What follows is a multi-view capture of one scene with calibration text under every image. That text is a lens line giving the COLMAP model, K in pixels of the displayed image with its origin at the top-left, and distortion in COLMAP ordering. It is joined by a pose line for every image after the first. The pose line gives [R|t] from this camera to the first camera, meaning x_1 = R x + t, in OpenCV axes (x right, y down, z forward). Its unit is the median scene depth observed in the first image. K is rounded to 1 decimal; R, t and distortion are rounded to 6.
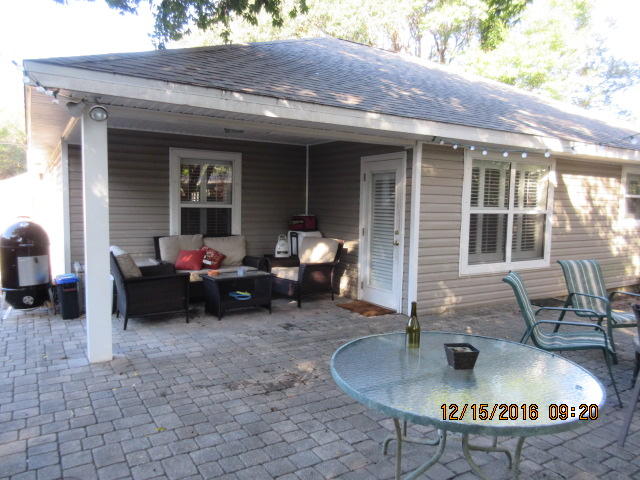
lens RADIAL K [[473.1, 0, 320.0], [0, 473.1, 240.0], [0, 0, 1]] dist [-0.022150, 0.000616]
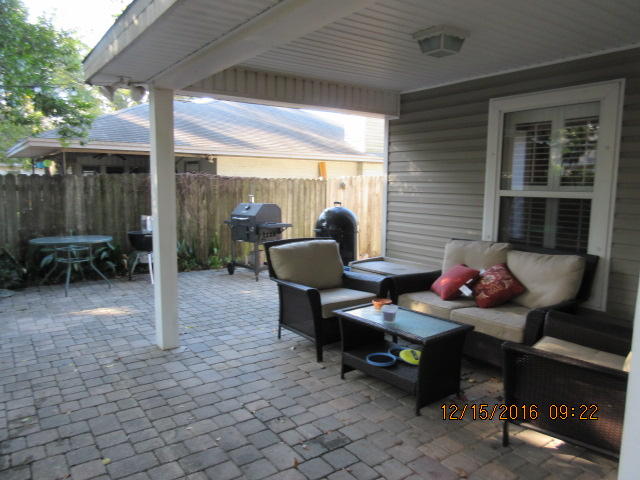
lens RADIAL K [[473.1, 0, 320.0], [0, 473.1, 240.0], [0, 0, 1]] dist [-0.022150, 0.000616]
pose [[0.046716, 0.099229, -0.993967, 0.296836], [-0.083764, 0.991938, 0.095089, -0.050530], [0.995390, 0.078816, 0.054652, 0.733670]]
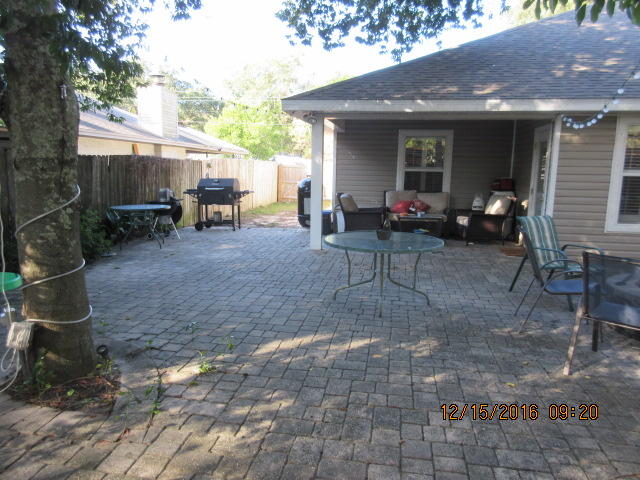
lens RADIAL K [[475.1, 0, 320.0], [0, 475.1, 240.0], [0, 0, 1]] dist [-0.006927, 0.000633]
pose [[0.751271, 0.093134, -0.653390, 0.470123], [-0.053173, 0.995316, 0.080734, 0.035986], [0.657849, -0.025910, 0.752704, -0.260446]]
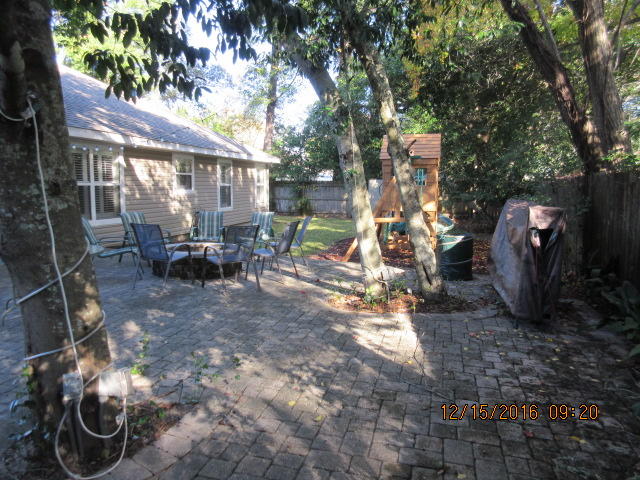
lens RADIAL K [[469.7, 0, 308.6], [0, 469.7, 232.2], [0, 0, 1]] dist [0.002086, -0.000079]
pose [[0.727307, -0.075893, 0.682103, -0.092437], [0.051874, 0.997103, 0.055629, 0.038733], [-0.684349, -0.005076, 0.729137, -0.472694]]
